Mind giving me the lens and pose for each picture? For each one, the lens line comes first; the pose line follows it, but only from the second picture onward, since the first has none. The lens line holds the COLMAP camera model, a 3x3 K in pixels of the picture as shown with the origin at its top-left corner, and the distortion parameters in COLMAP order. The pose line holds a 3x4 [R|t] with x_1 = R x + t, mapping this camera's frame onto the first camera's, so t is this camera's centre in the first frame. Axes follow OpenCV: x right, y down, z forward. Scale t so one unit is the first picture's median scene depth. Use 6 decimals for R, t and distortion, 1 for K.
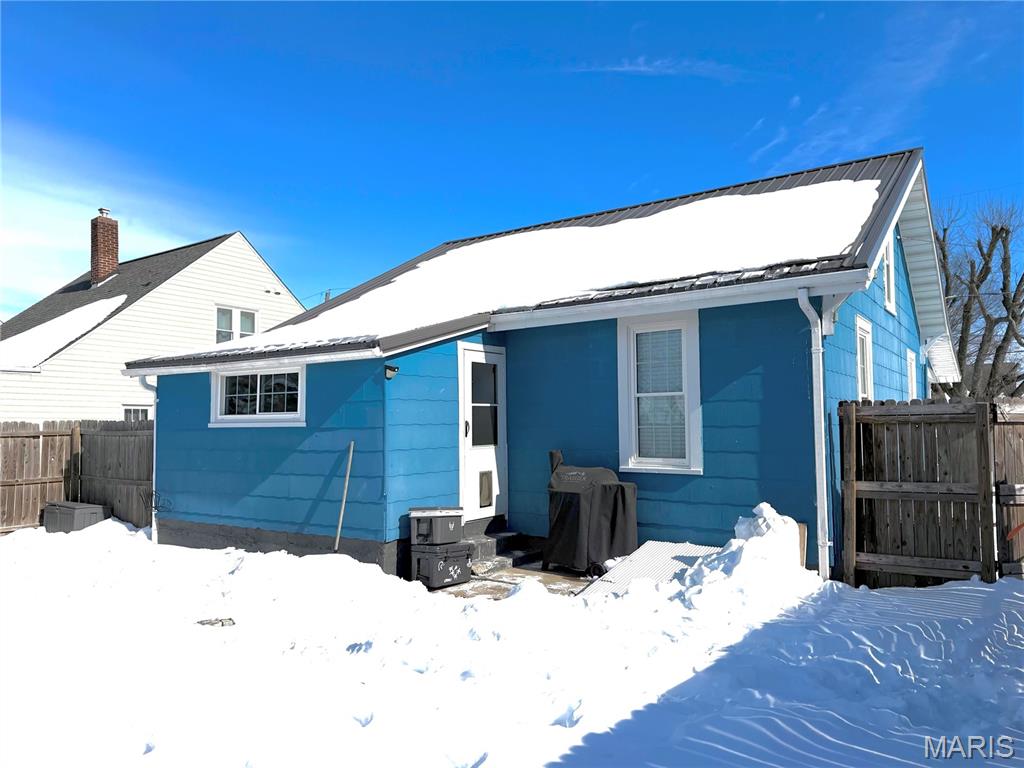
lens RADIAL K [[705.1, 0, 510.8], [0, 705.1, 387.1], [0, 0, 1]] dist [0.028166, -0.006445]
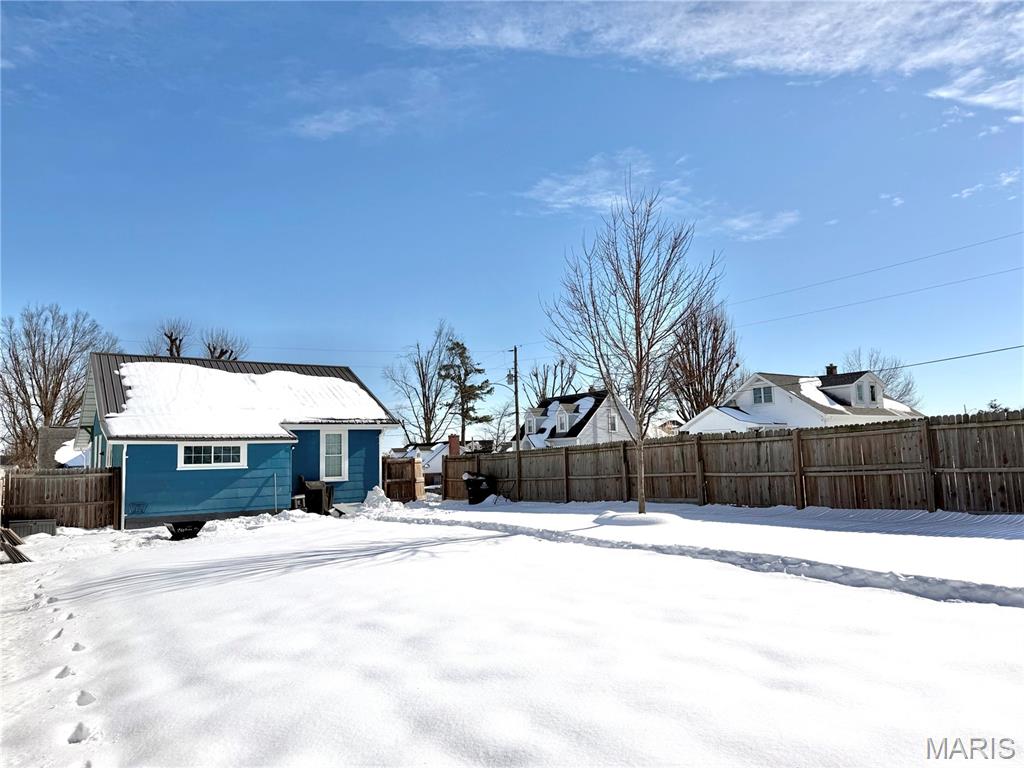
lens RADIAL K [[705.1, 0, 518.8], [0, 705.1, 385.8], [0, 0, 1]] dist [0.028166, -0.006445]
pose [[0.323594, 0.096355, 0.941277, -2.385081], [-0.022127, 0.995300, -0.094278, -0.018969], [-0.945937, 0.009681, 0.324205, -0.734737]]
